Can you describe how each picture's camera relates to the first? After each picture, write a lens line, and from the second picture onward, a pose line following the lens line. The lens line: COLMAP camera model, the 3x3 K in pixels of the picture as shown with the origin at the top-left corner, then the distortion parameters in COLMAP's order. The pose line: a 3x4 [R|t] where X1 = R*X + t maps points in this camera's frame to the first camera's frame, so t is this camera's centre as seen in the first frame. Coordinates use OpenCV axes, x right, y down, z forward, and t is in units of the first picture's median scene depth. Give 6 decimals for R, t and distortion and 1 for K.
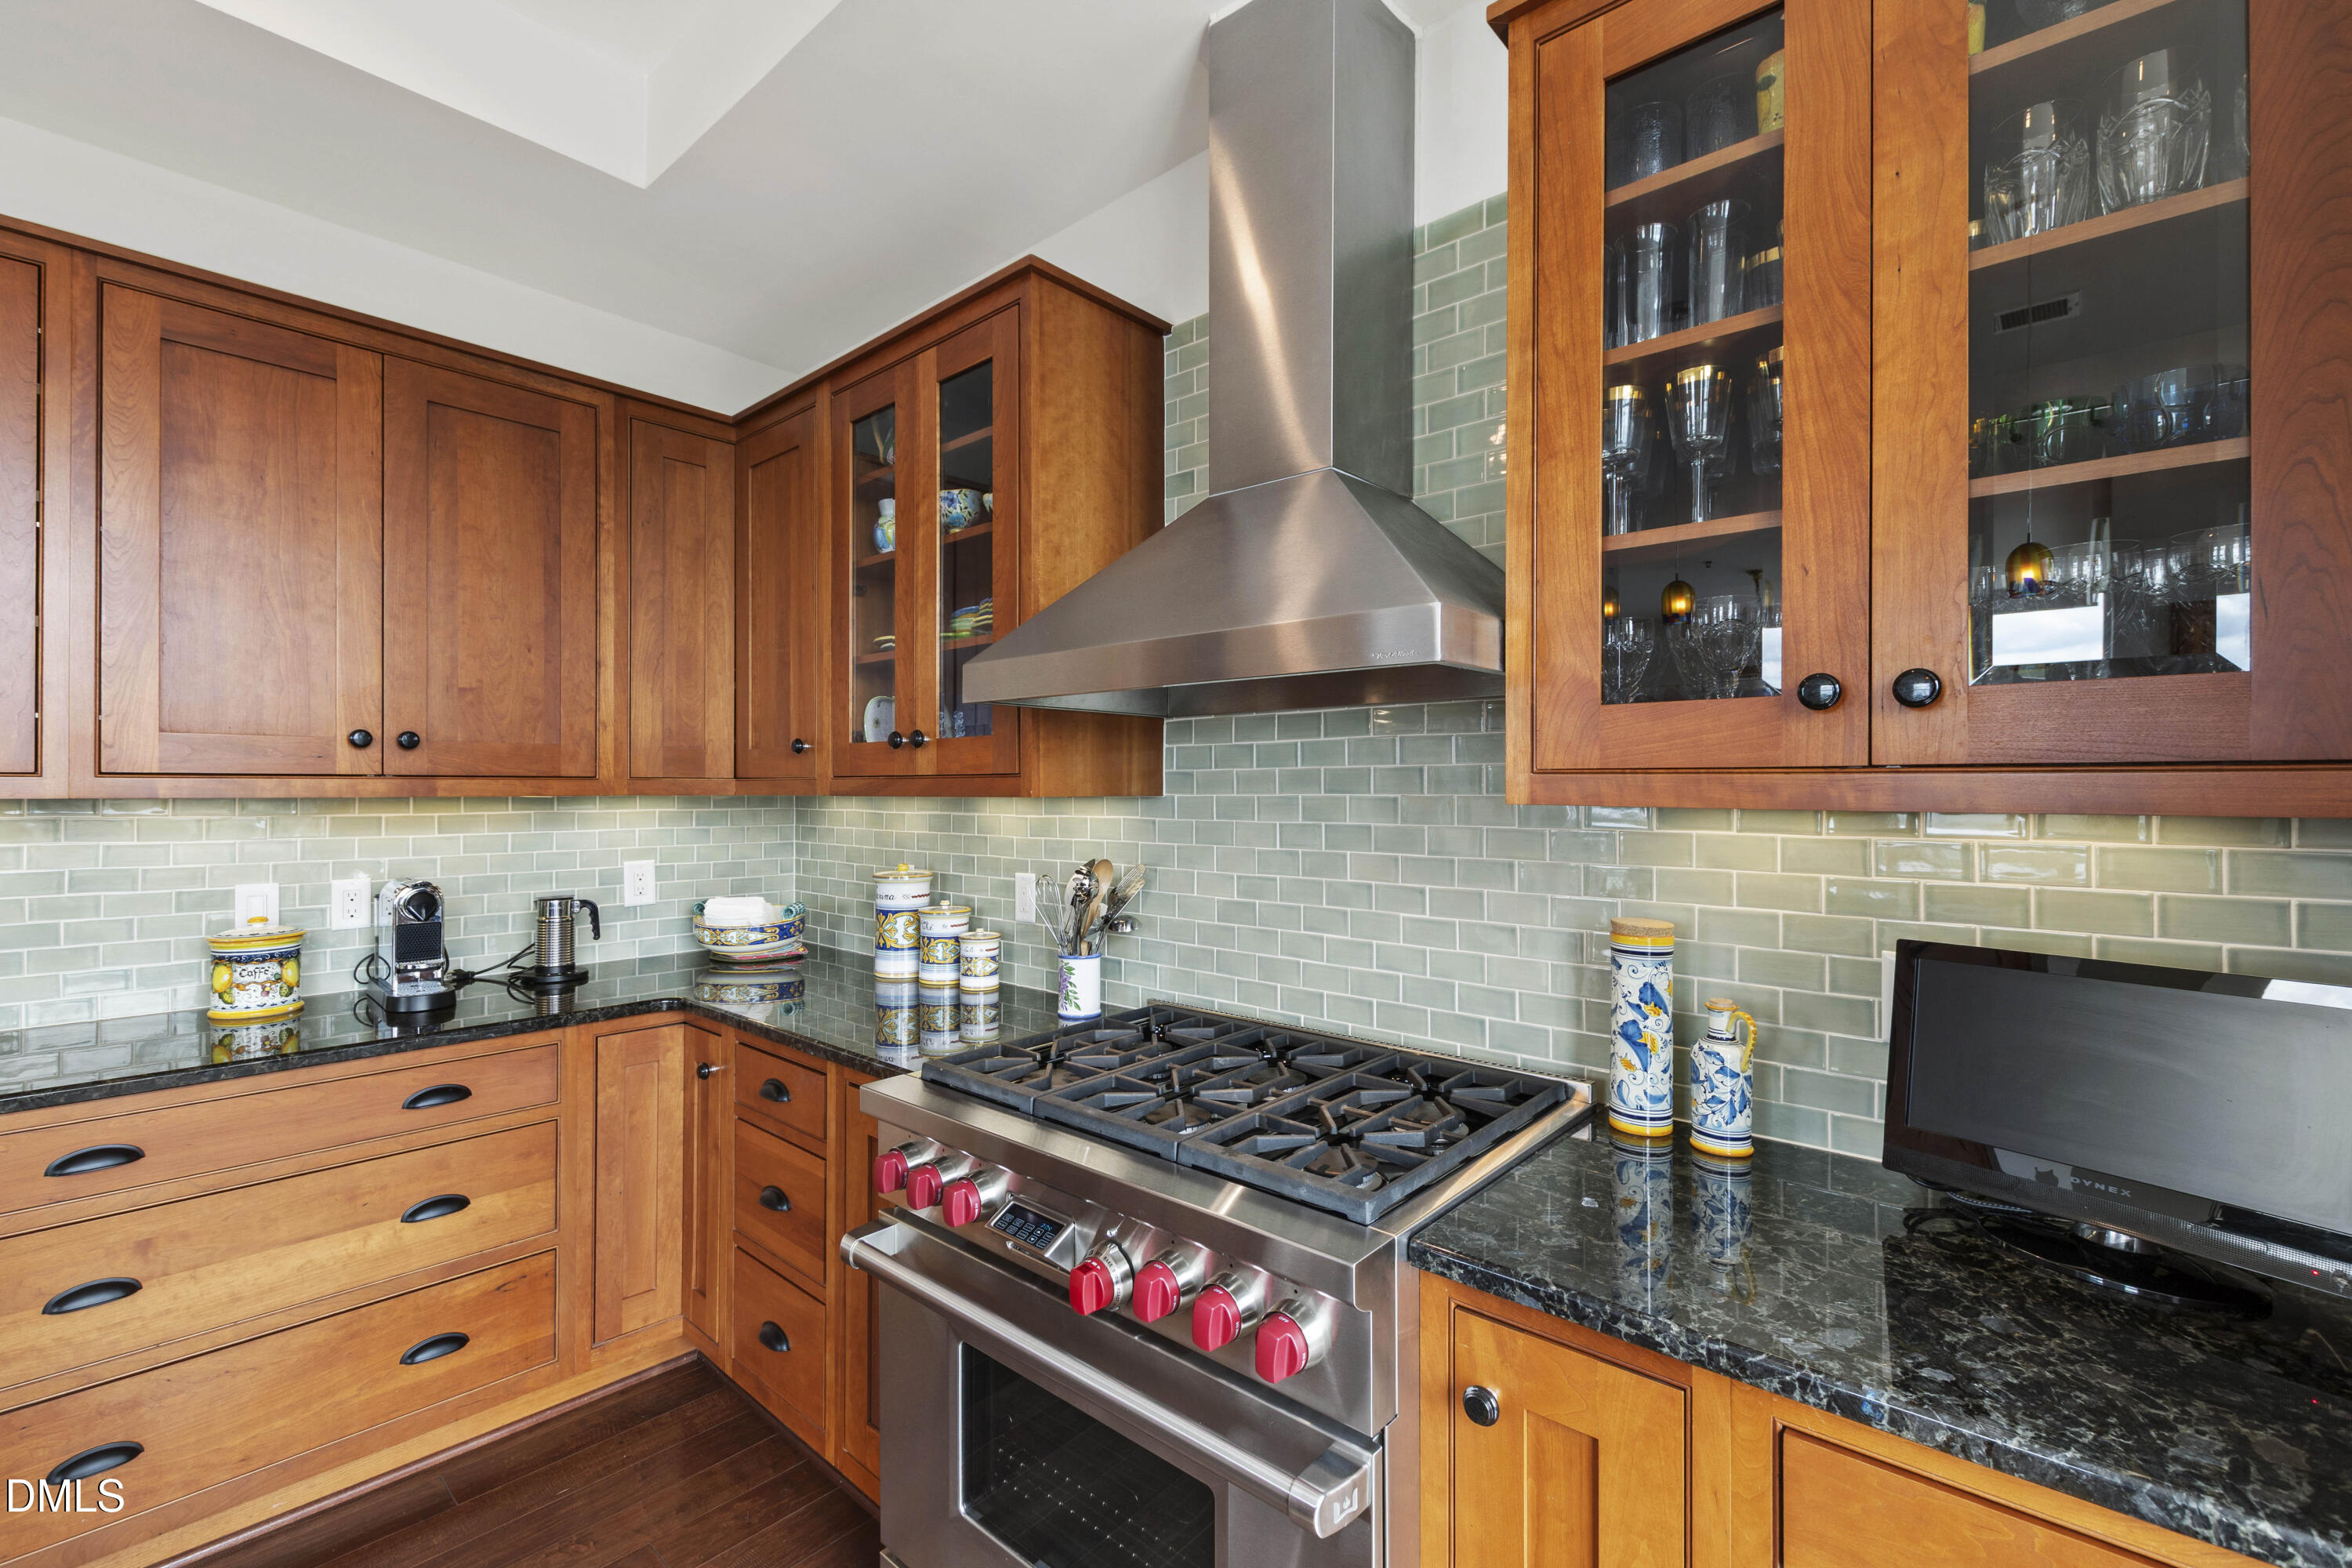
lens RADIAL K [[1006.1, 0, 1176.0], [0, 1006.1, 784.0], [0, 0, 1]] dist [0.002494, -0.004905]
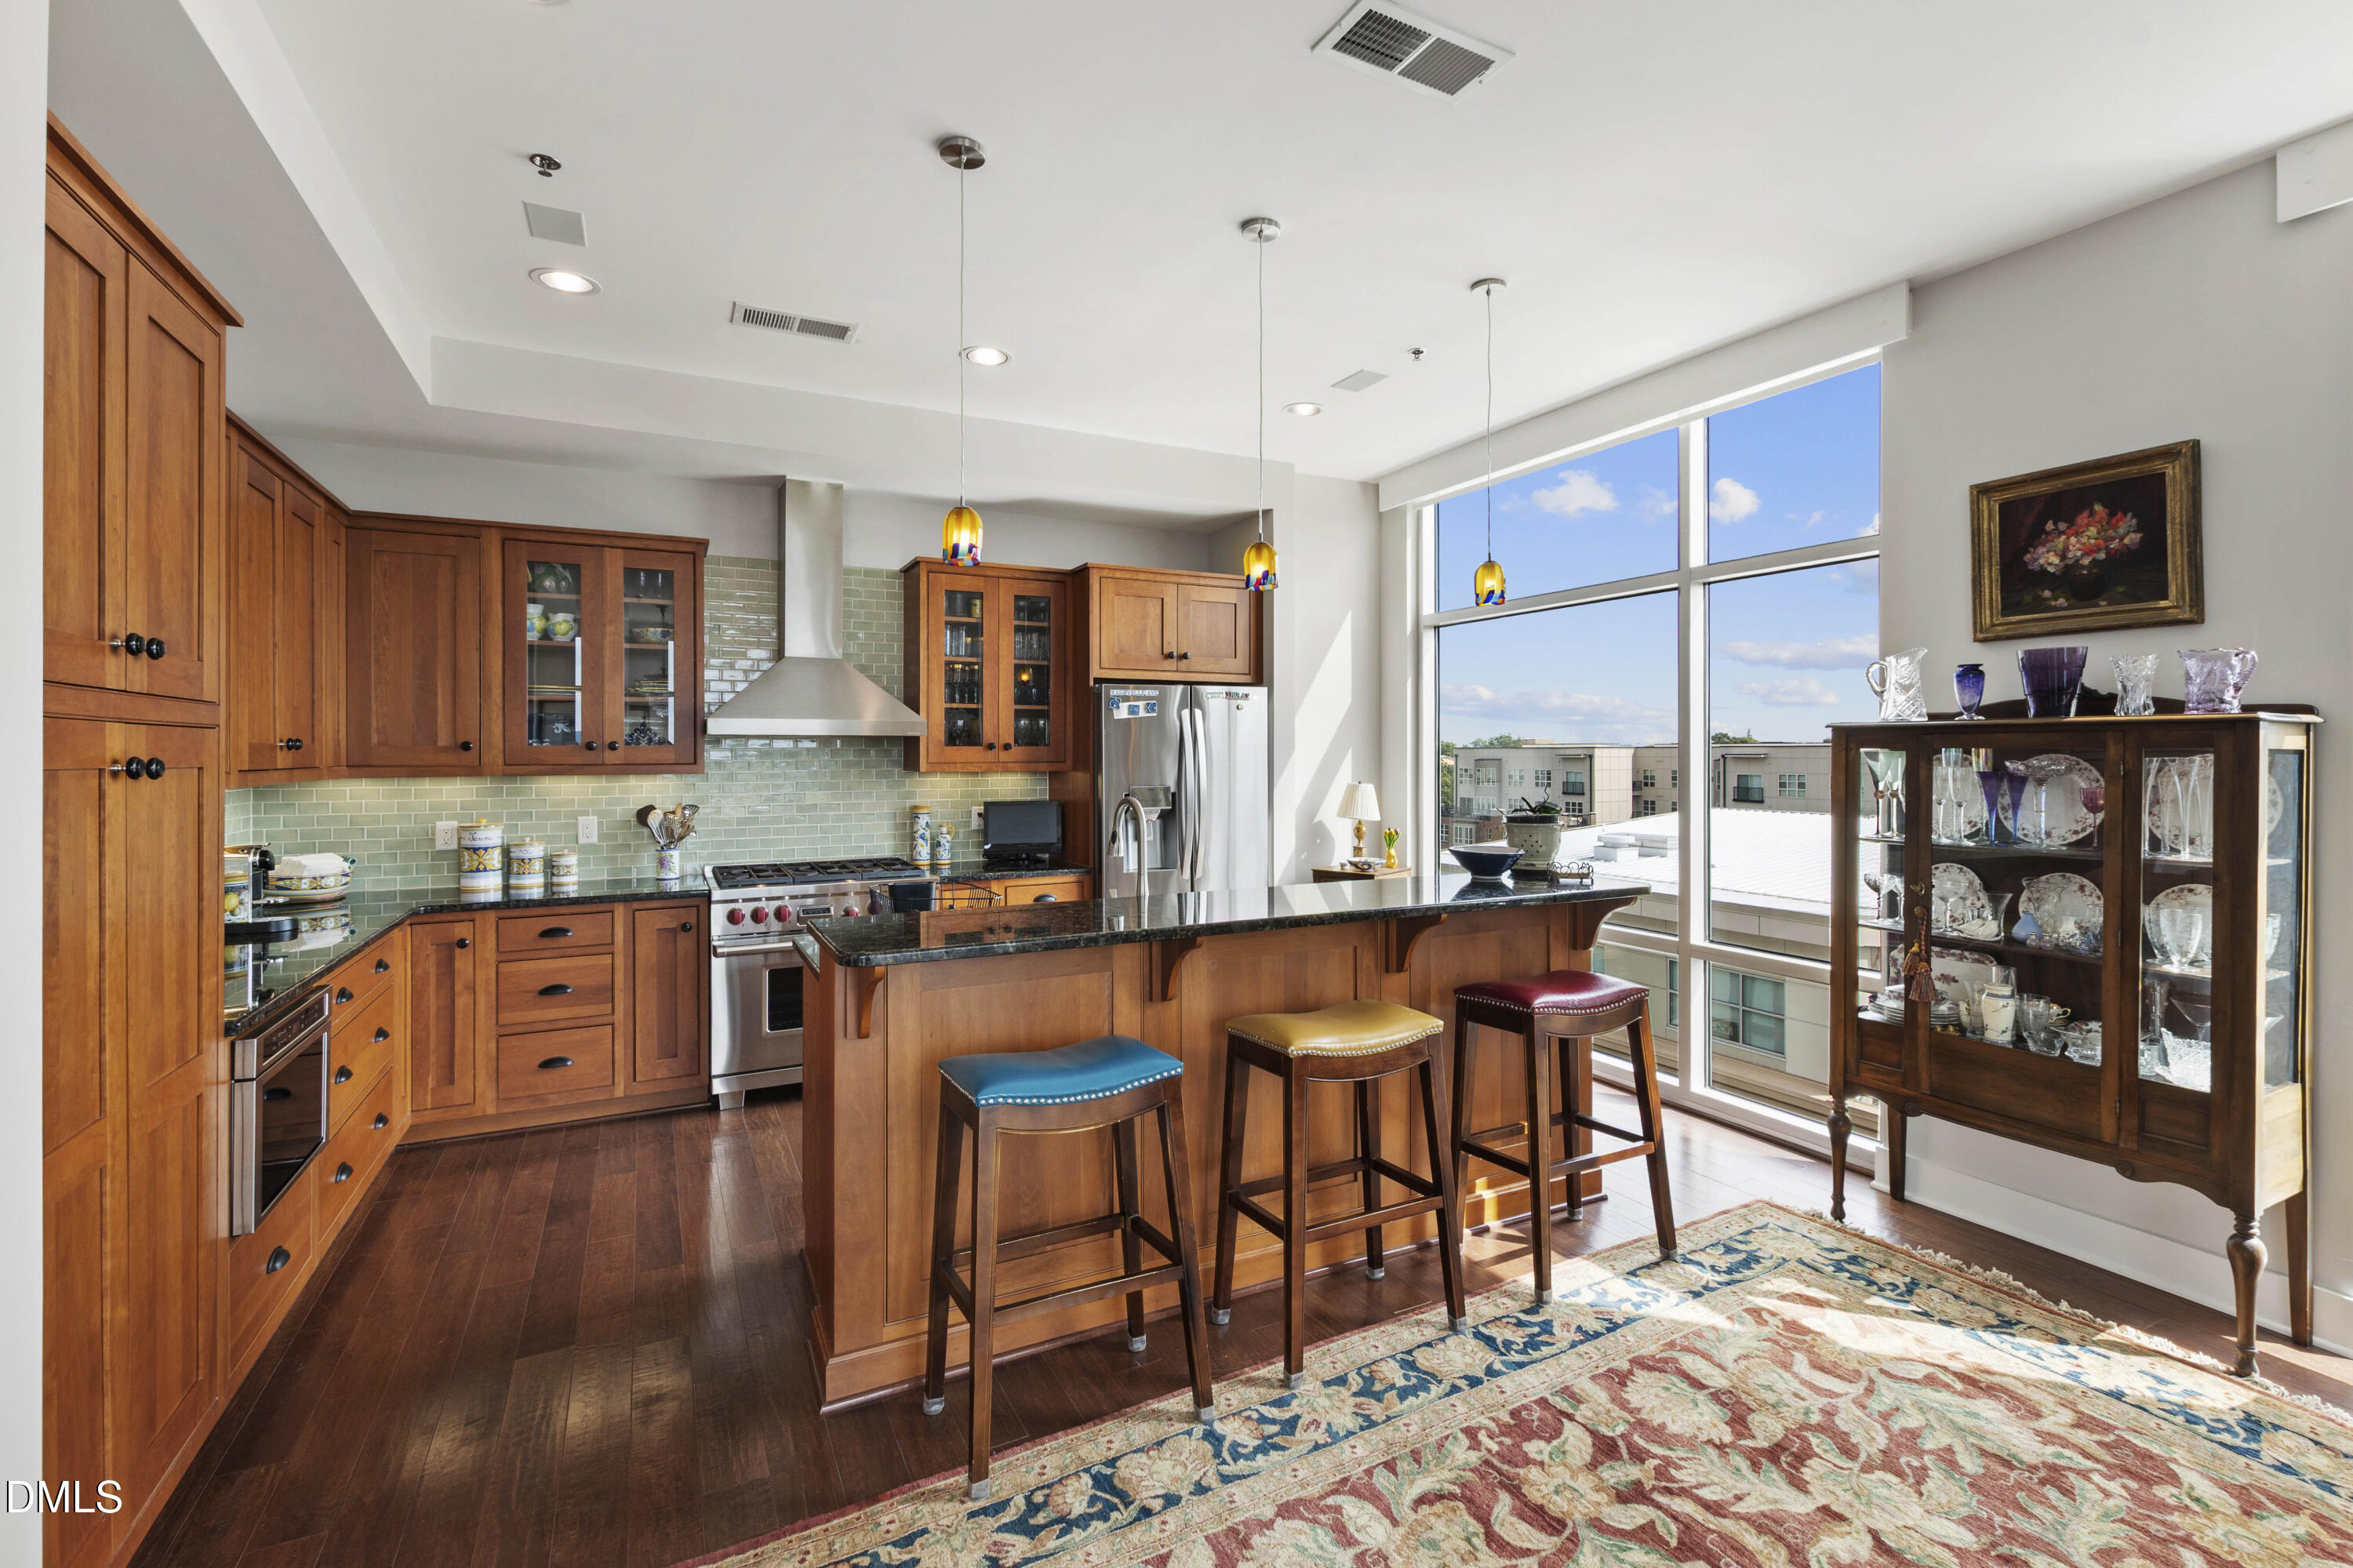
lens RADIAL K [[1042.3, 0, 1190.9], [0, 1042.3, 746.3], [0, 0, 1]] dist [0.003980, 0.000058]
pose [[0.354410, 0.003589, 0.935083, -1.658500], [-0.001838, 0.999993, -0.003142, -0.036347], [-0.935088, -0.000605, 0.354414, -0.732729]]
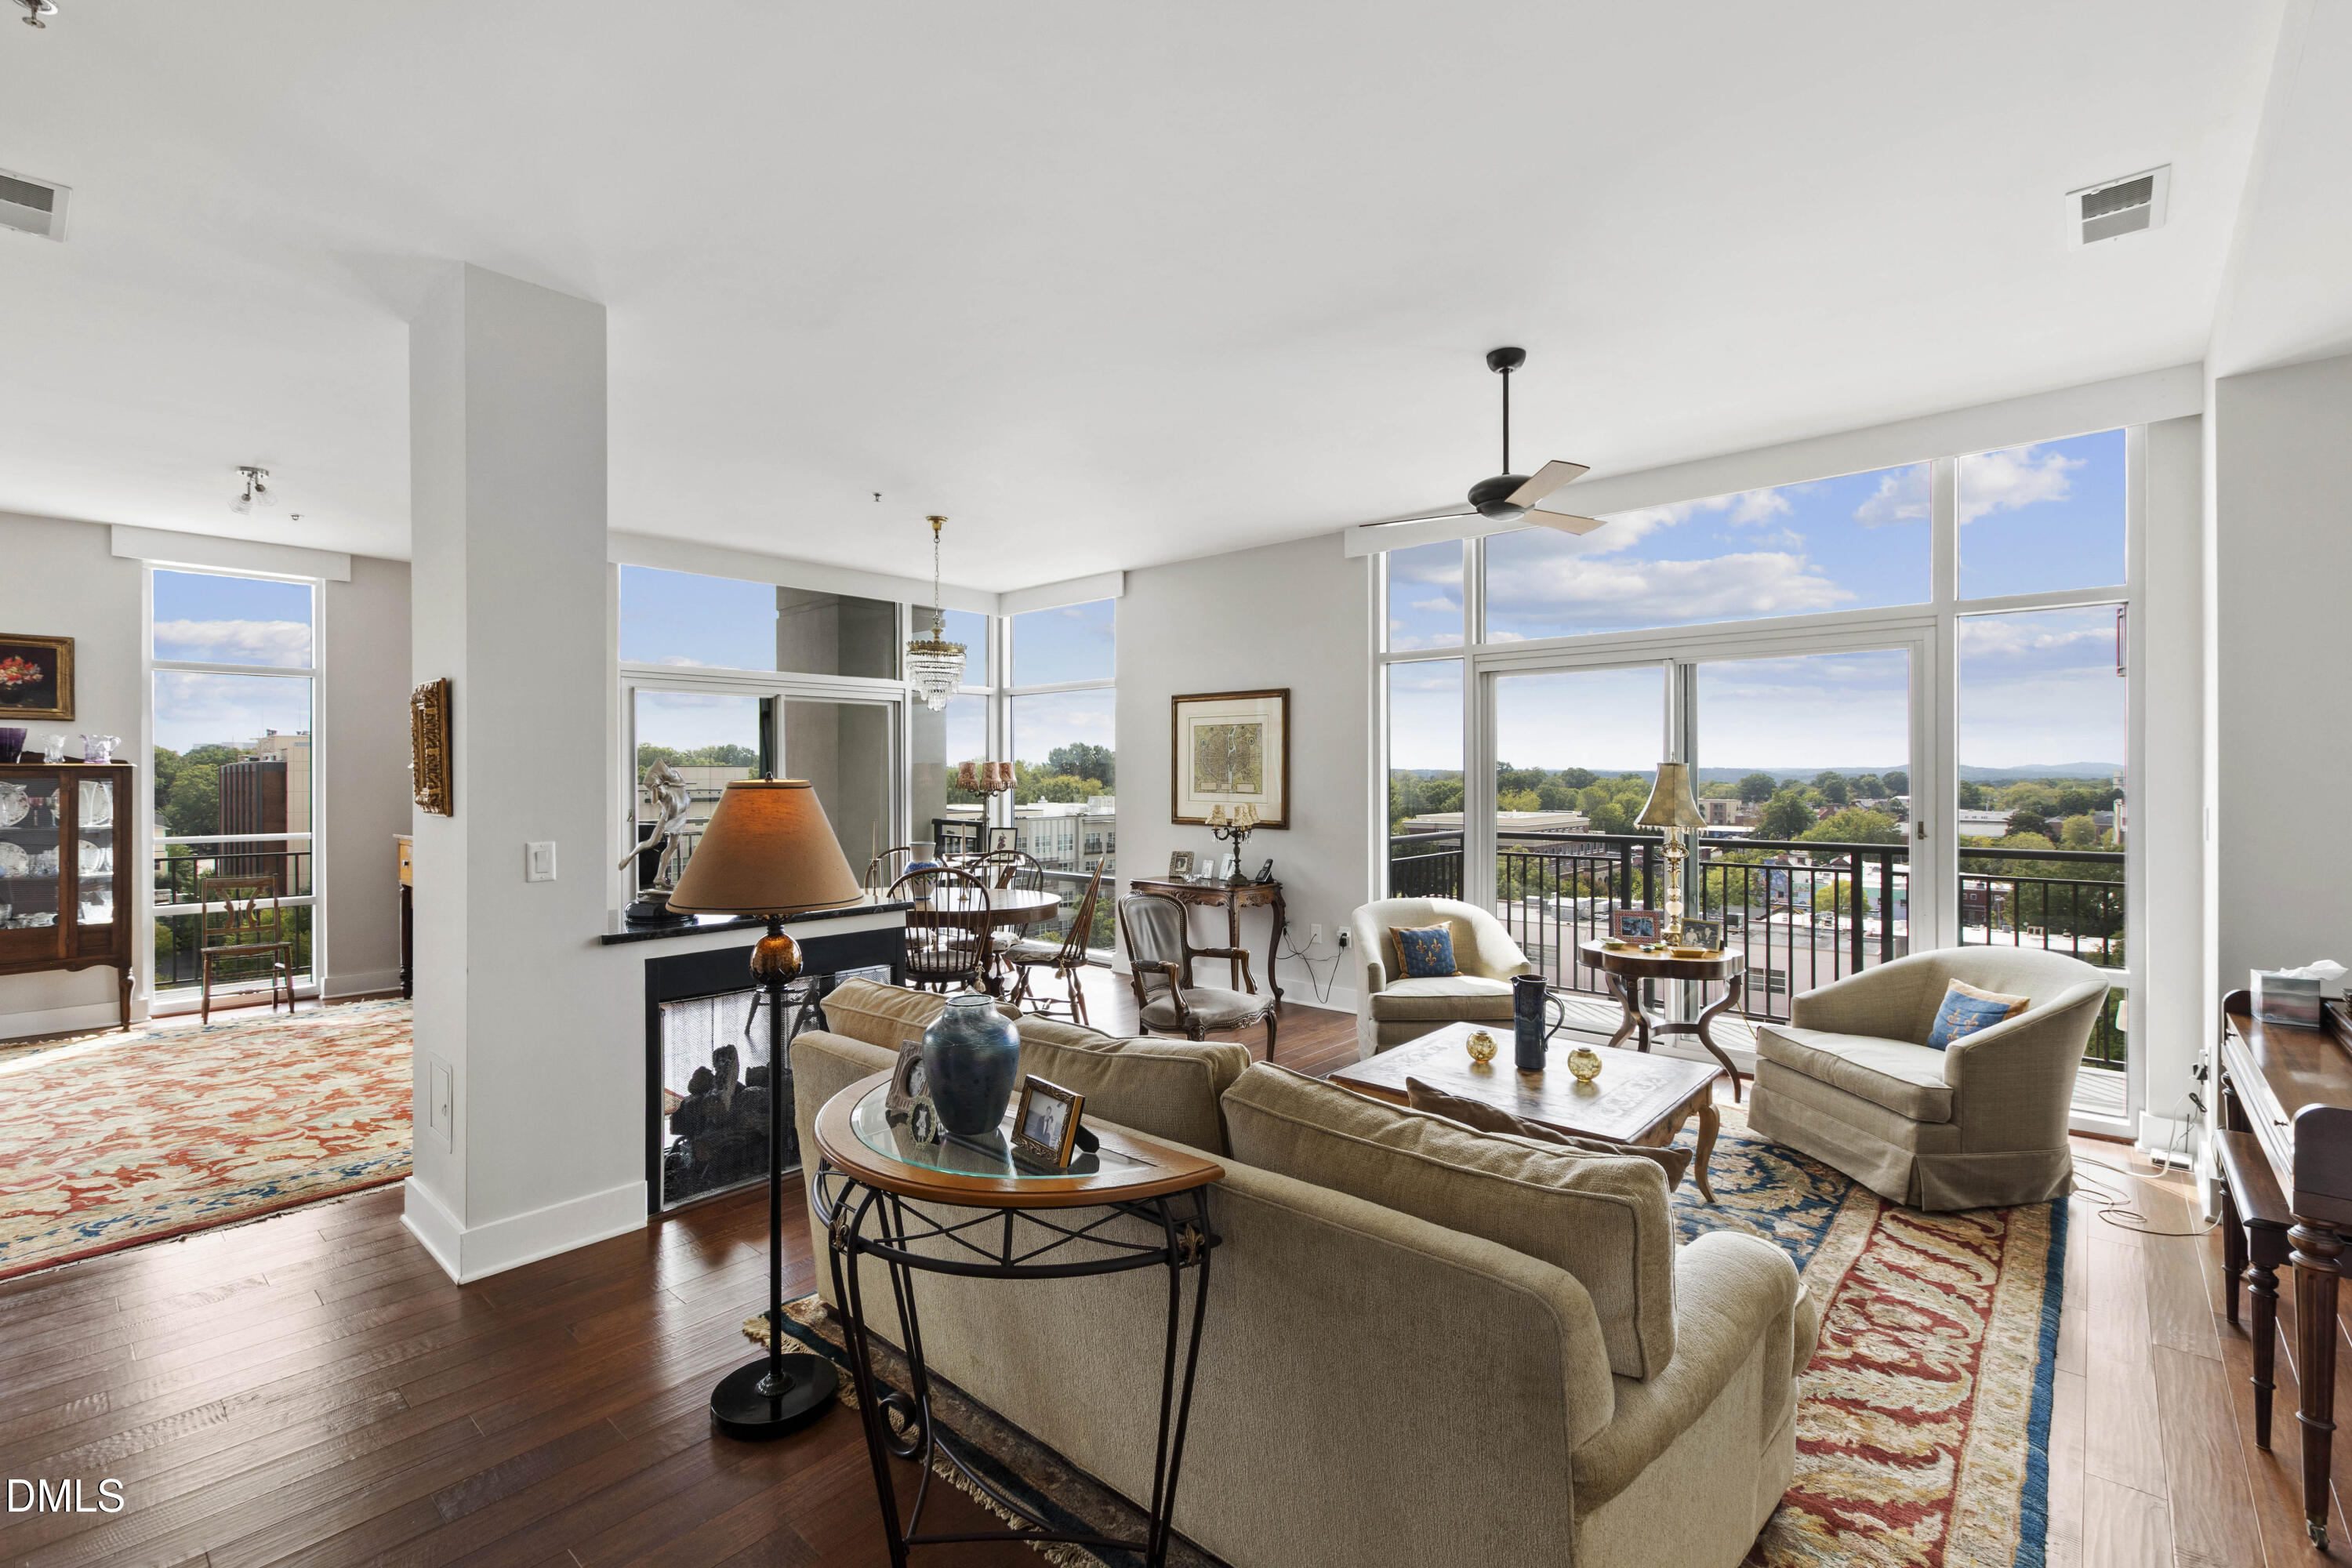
lens RADIAL K [[1030.9, 0, 1157.0], [0, 1030.9, 777.9], [0, 0, 1]] dist [0.006019, -0.000504]
pose [[-0.999917, 0.000889, 0.012834, -2.917588], [0.000873, 0.999999, -0.001278, -0.034893], [-0.012836, -0.001266, -0.999917, 1.228290]]
